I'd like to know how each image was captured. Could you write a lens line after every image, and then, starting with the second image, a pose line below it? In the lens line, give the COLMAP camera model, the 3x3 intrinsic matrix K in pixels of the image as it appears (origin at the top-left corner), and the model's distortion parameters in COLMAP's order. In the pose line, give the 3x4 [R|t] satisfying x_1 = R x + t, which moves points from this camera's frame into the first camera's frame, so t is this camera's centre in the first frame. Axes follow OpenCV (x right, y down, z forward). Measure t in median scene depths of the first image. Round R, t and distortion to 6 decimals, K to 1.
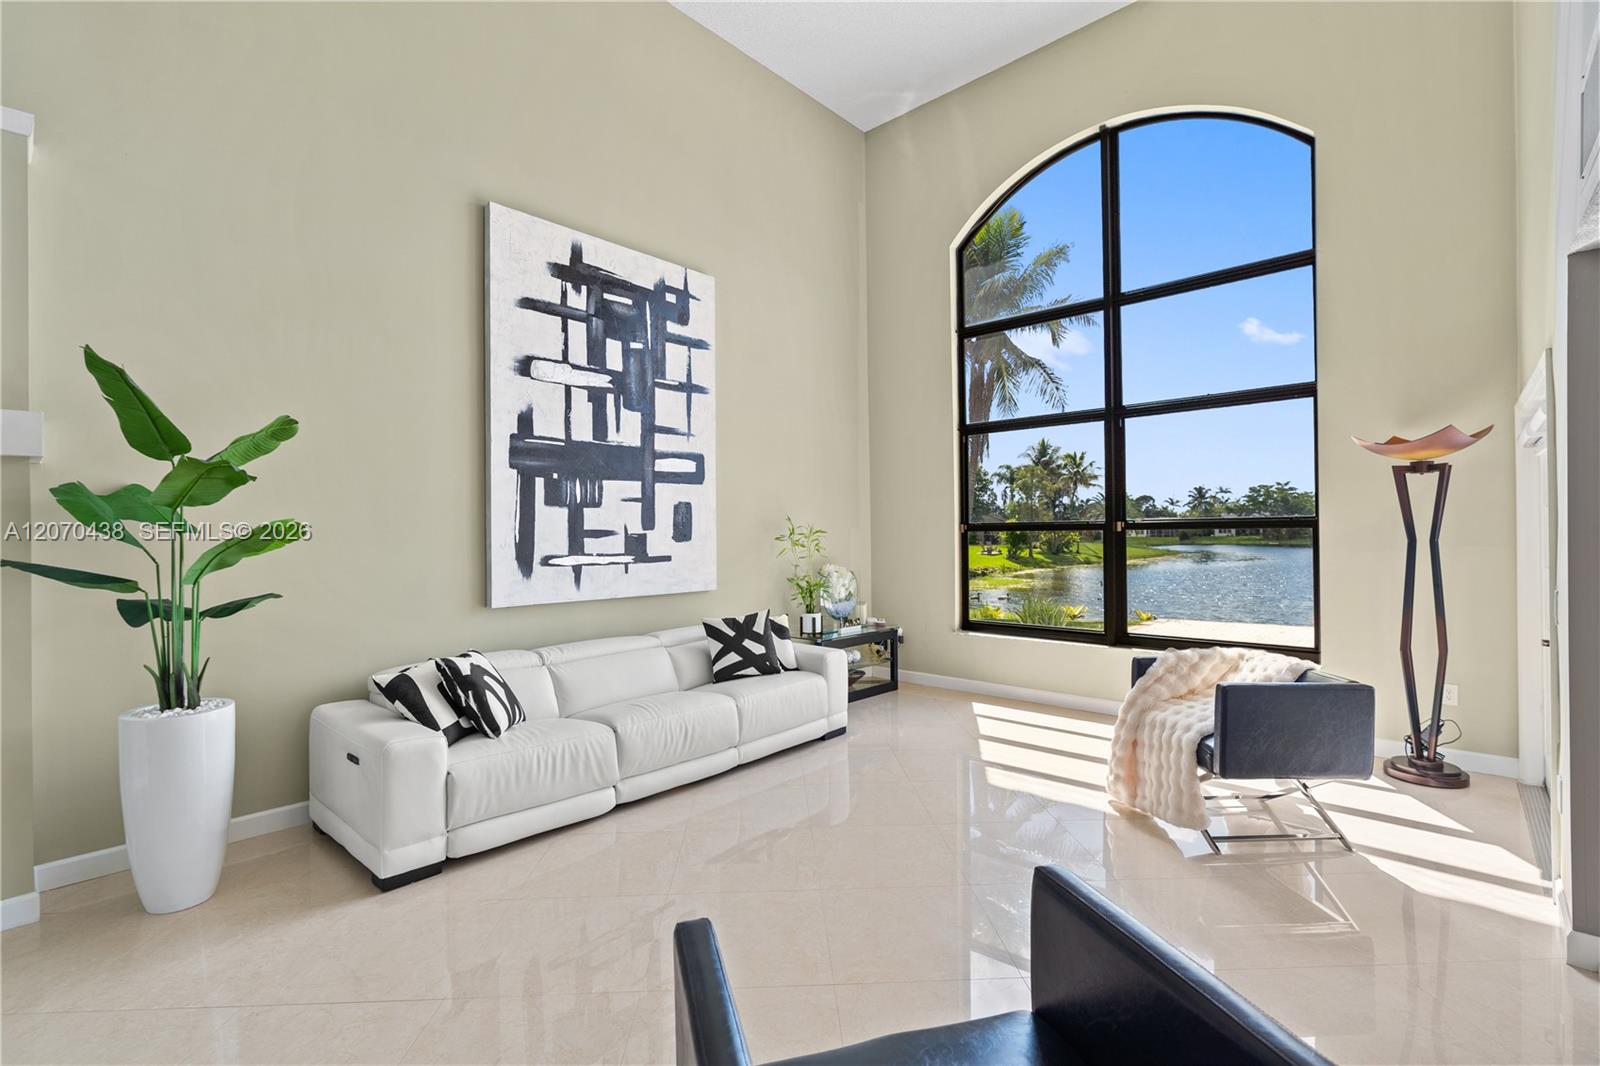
lens RADIAL K [[723.6, 0, 797.3], [0, 723.6, 533.6], [0, 0, 1]] dist [-0.013106, -0.000513]
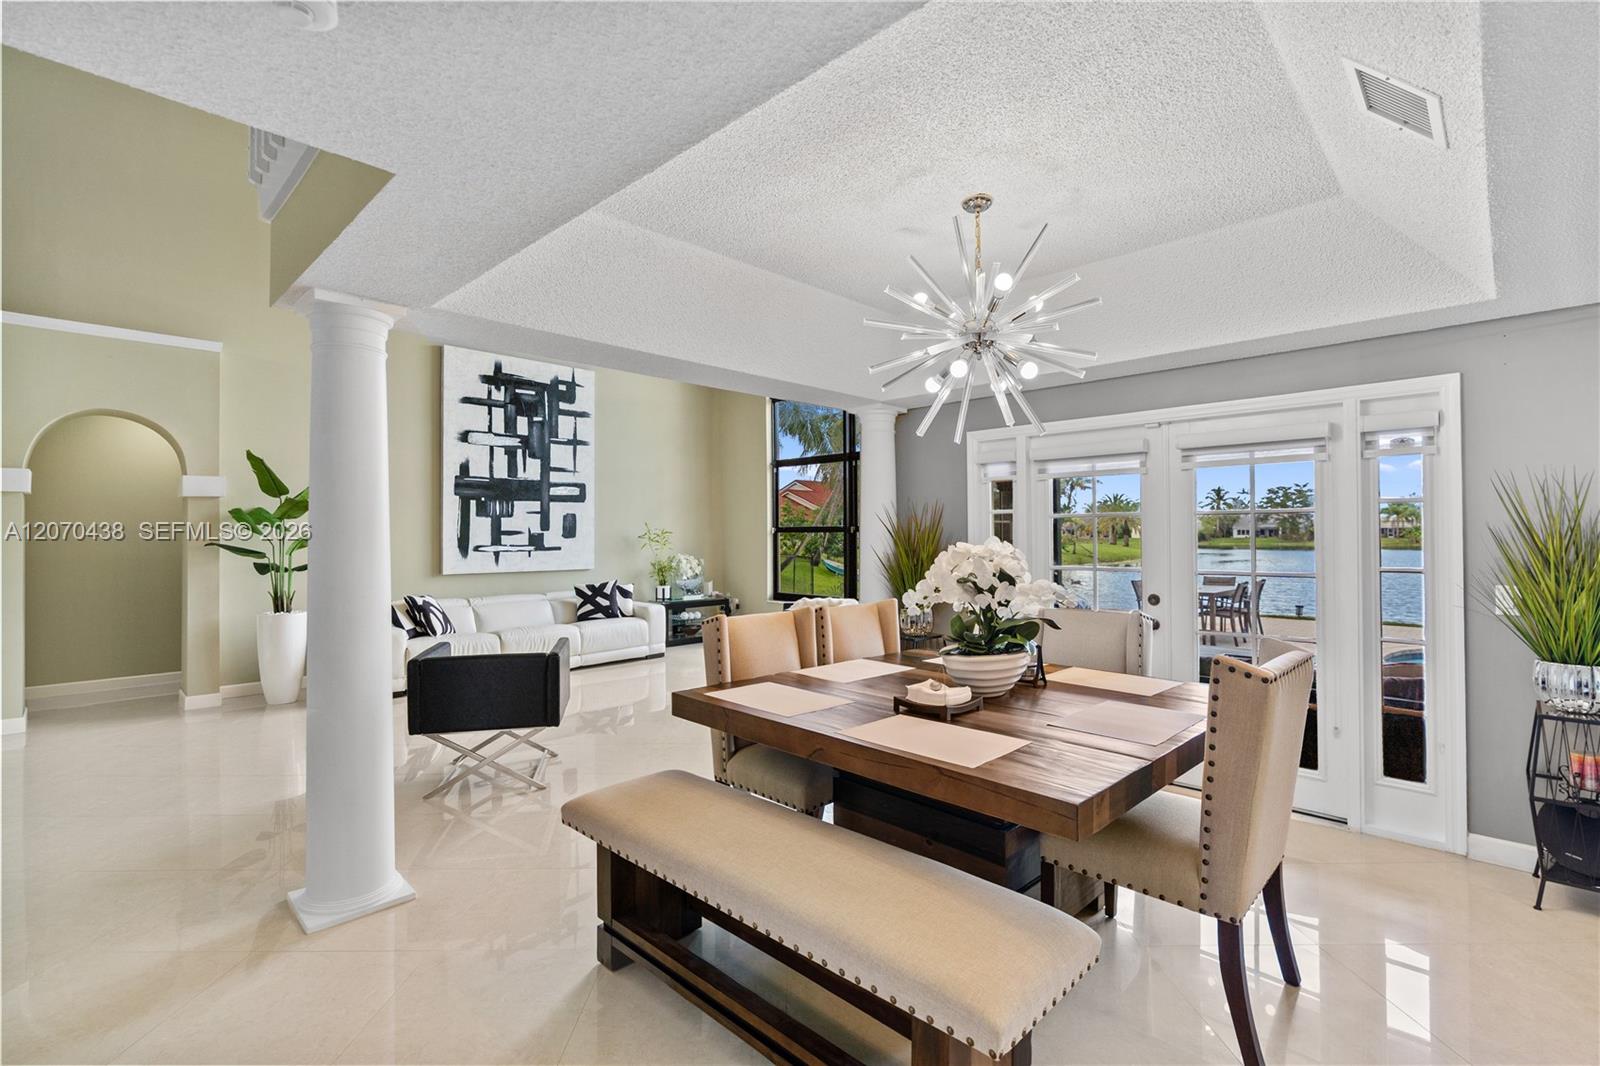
lens RADIAL K [[723.6, 0, 800.6], [0, 723.6, 526.2], [0, 0, 1]] dist [-0.013106, -0.000513]
pose [[0.999650, 0.005189, -0.025954, 0.448155], [-0.005438, 0.999940, -0.009528, -0.003211], [0.025903, 0.009666, 0.999618, -0.669737]]
